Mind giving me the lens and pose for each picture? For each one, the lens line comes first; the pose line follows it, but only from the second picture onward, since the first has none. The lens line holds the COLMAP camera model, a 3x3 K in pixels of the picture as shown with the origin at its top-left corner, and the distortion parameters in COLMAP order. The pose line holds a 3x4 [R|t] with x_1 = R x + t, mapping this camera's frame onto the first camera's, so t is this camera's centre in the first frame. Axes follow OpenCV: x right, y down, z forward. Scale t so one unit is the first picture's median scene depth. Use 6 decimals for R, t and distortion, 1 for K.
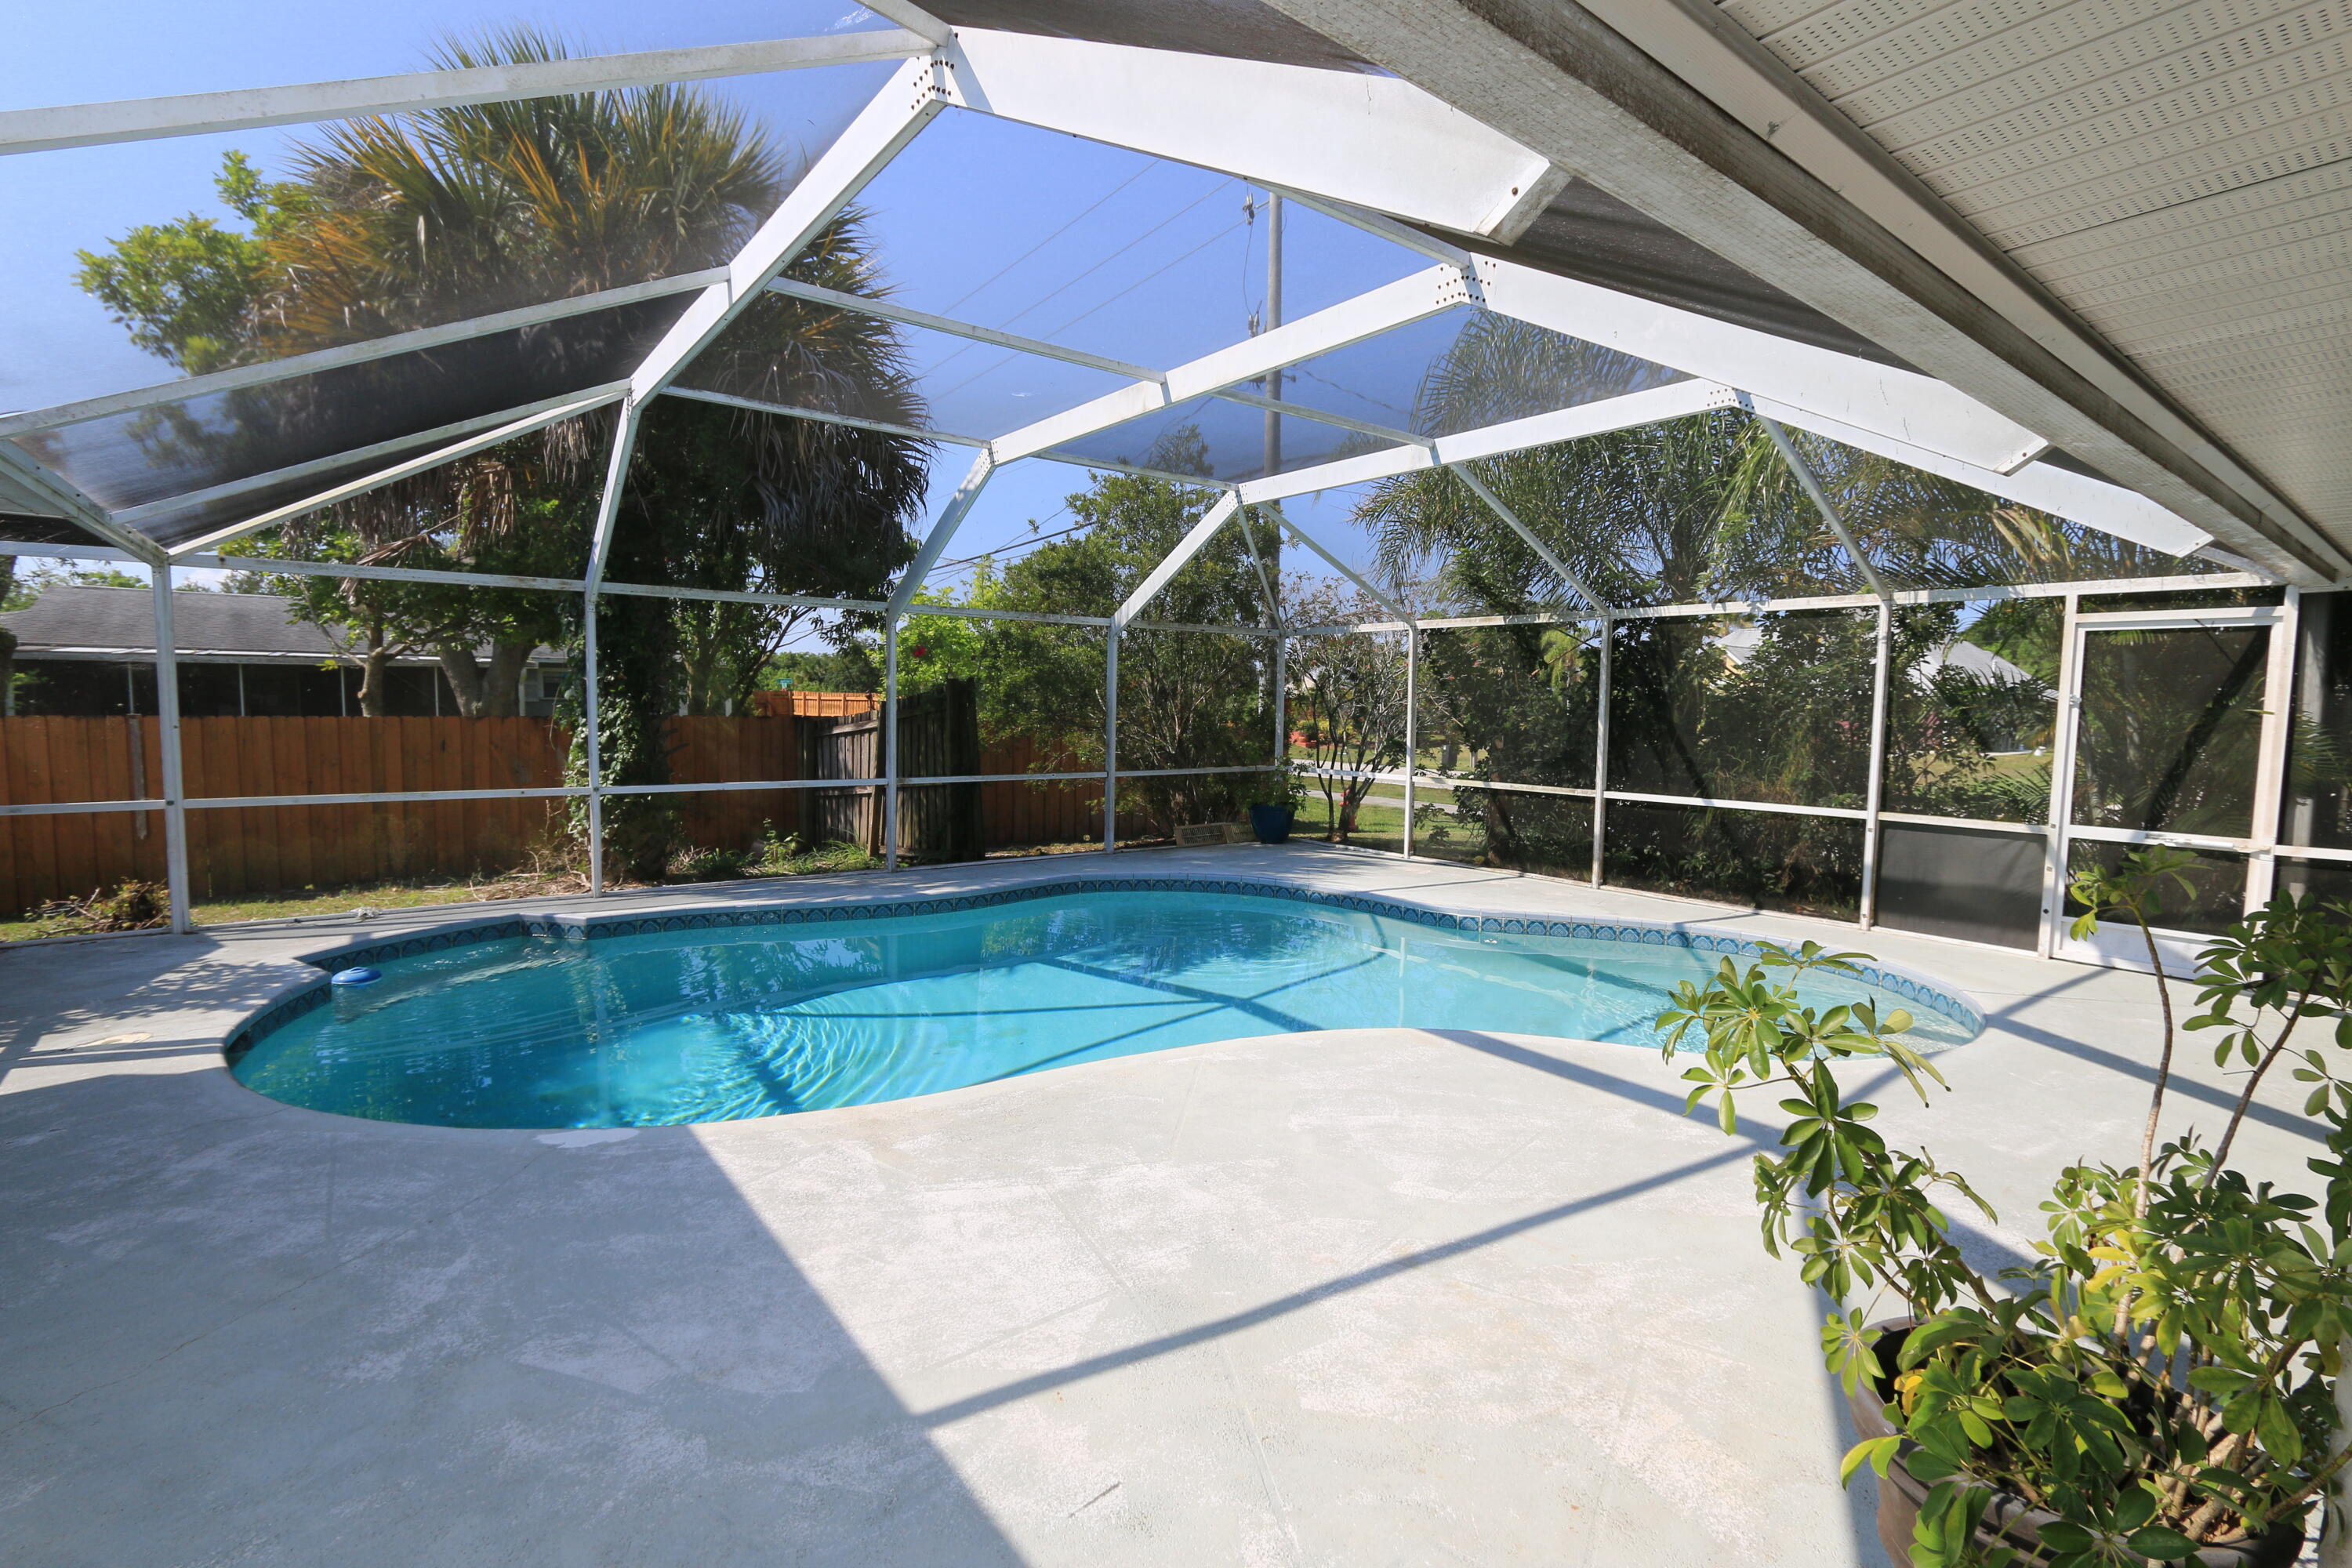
lens RADIAL K [[1078.3, 0, 1190.5], [0, 1078.3, 786.2], [0, 0, 1]] dist [-0.024041, 0.006108]
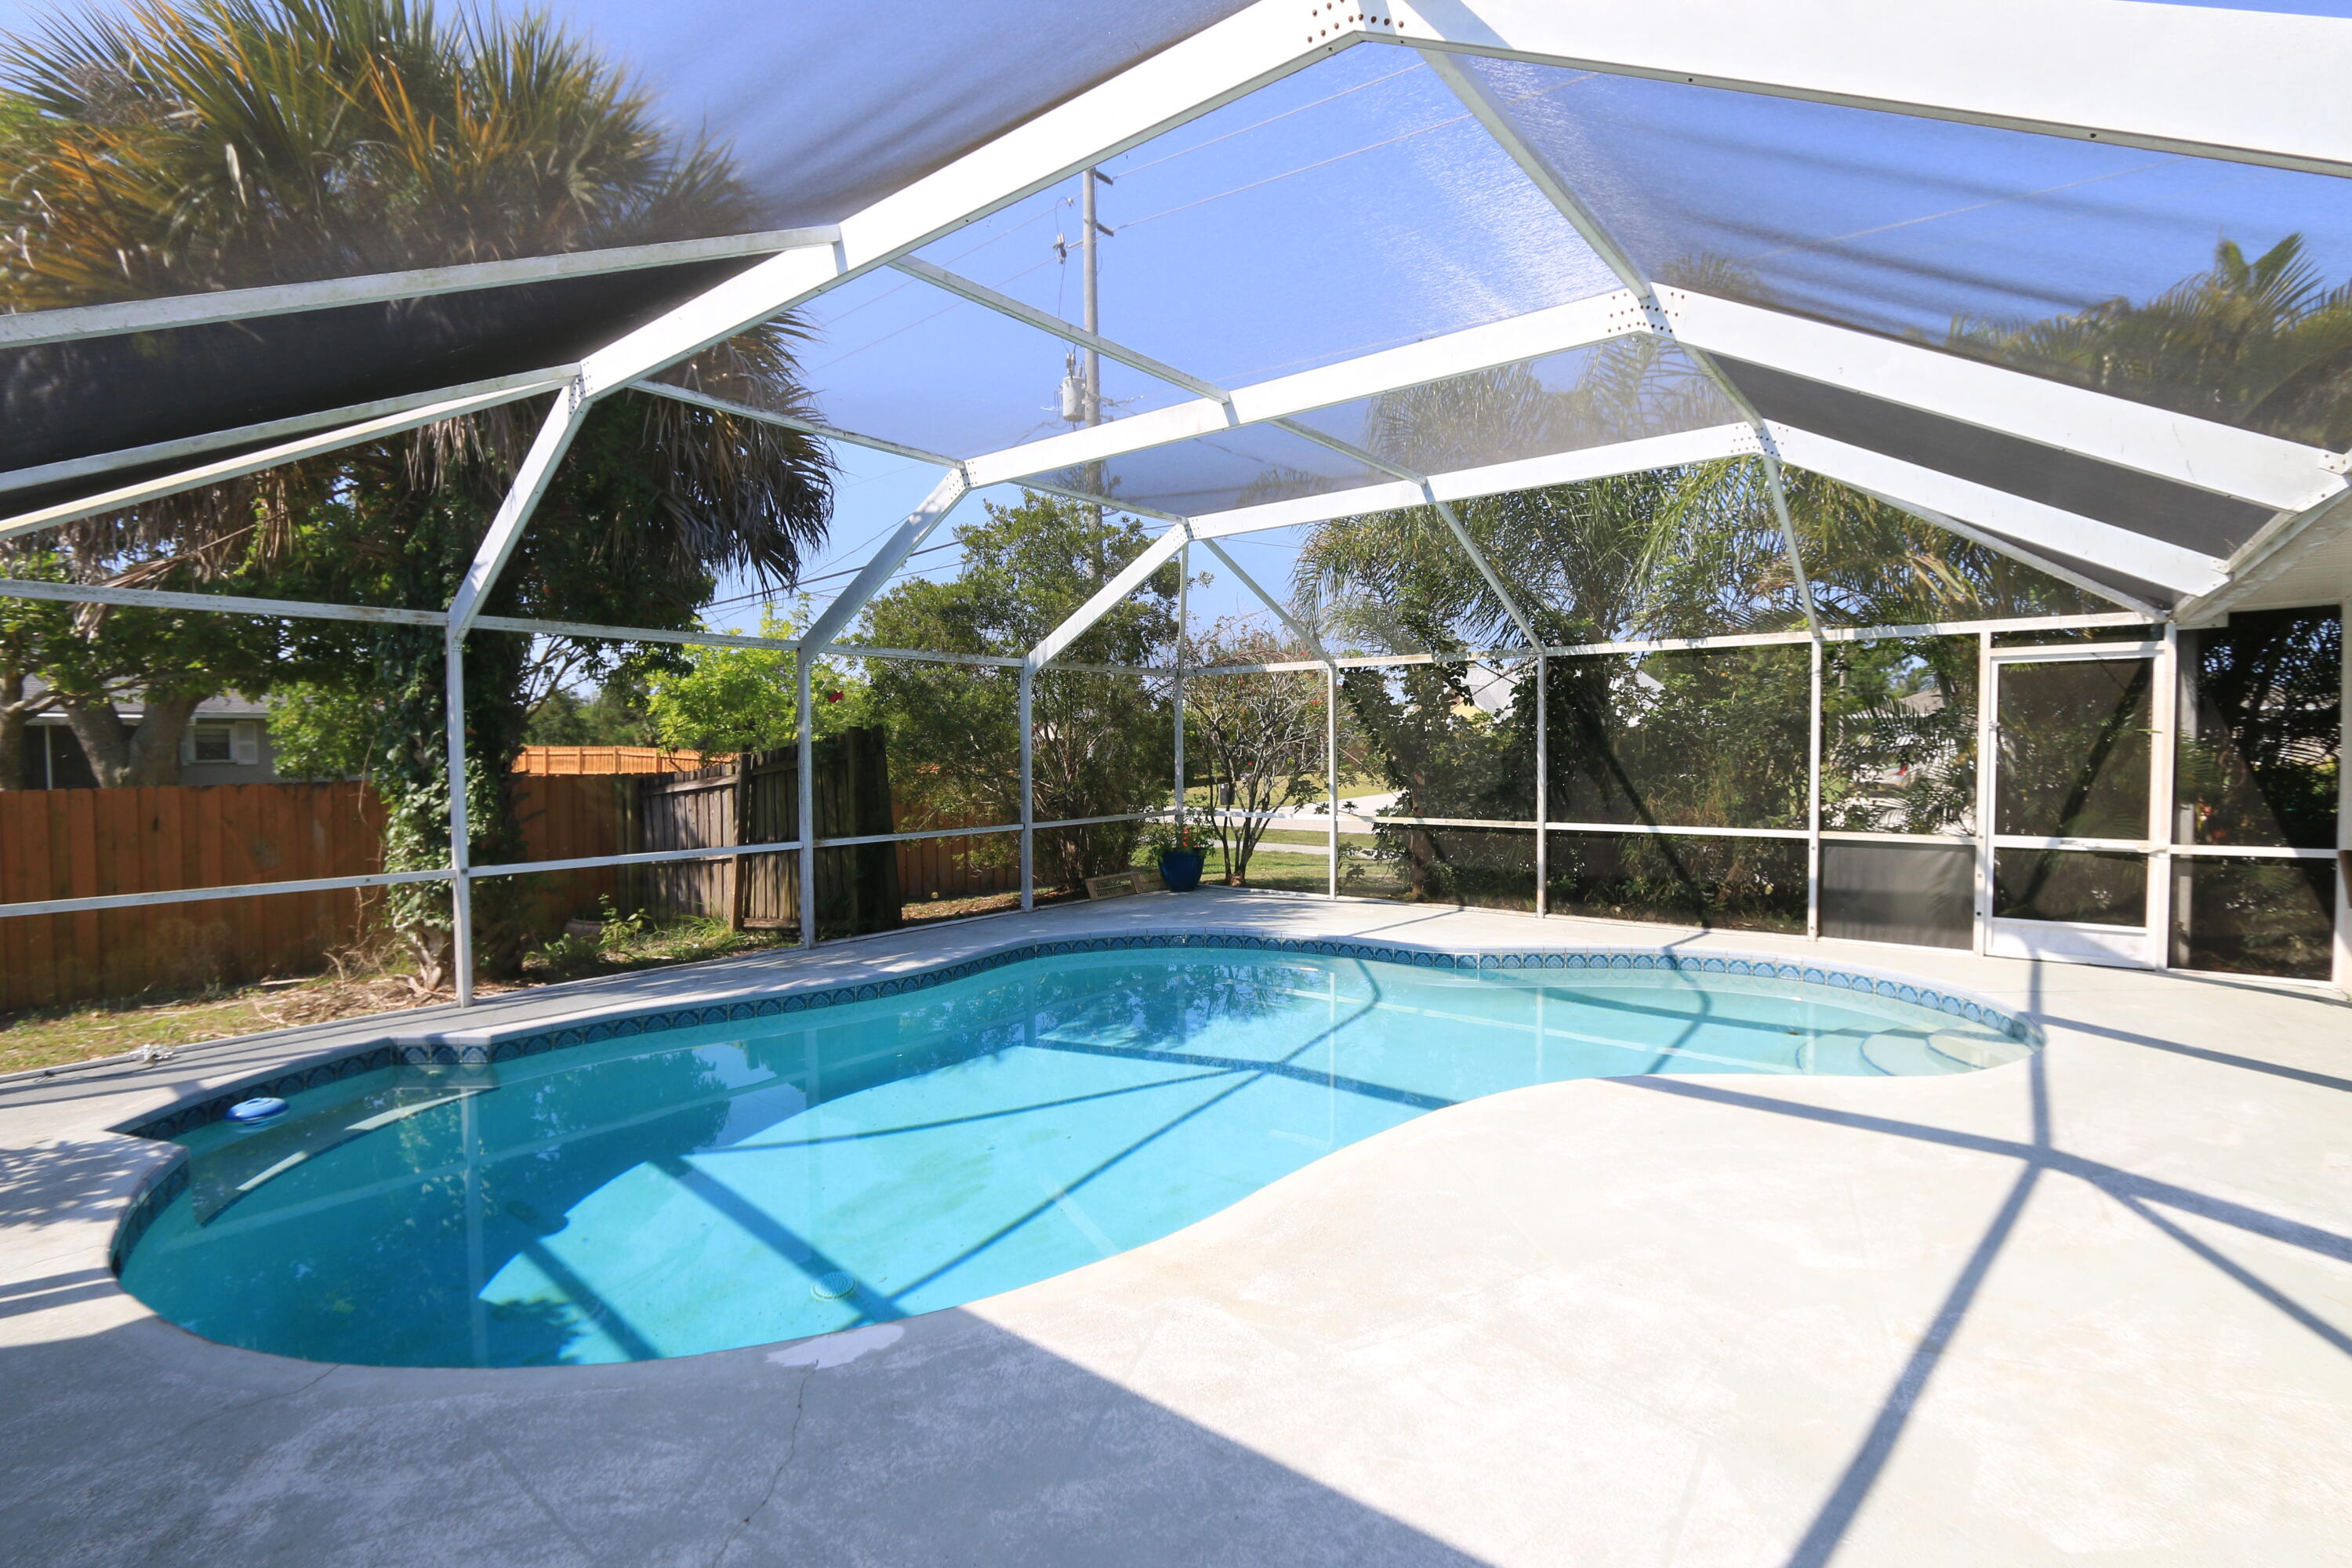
lens RADIAL K [[1075.9, 0, 1185.2], [0, 1075.9, 788.0], [0, 0, 1]] dist [-0.029678, 0.008017]
pose [[0.969567, -0.033239, 0.242559, -0.231426], [0.042352, 0.998576, -0.032452, -0.011237], [-0.241135, 0.041737, 0.969594, 0.097963]]
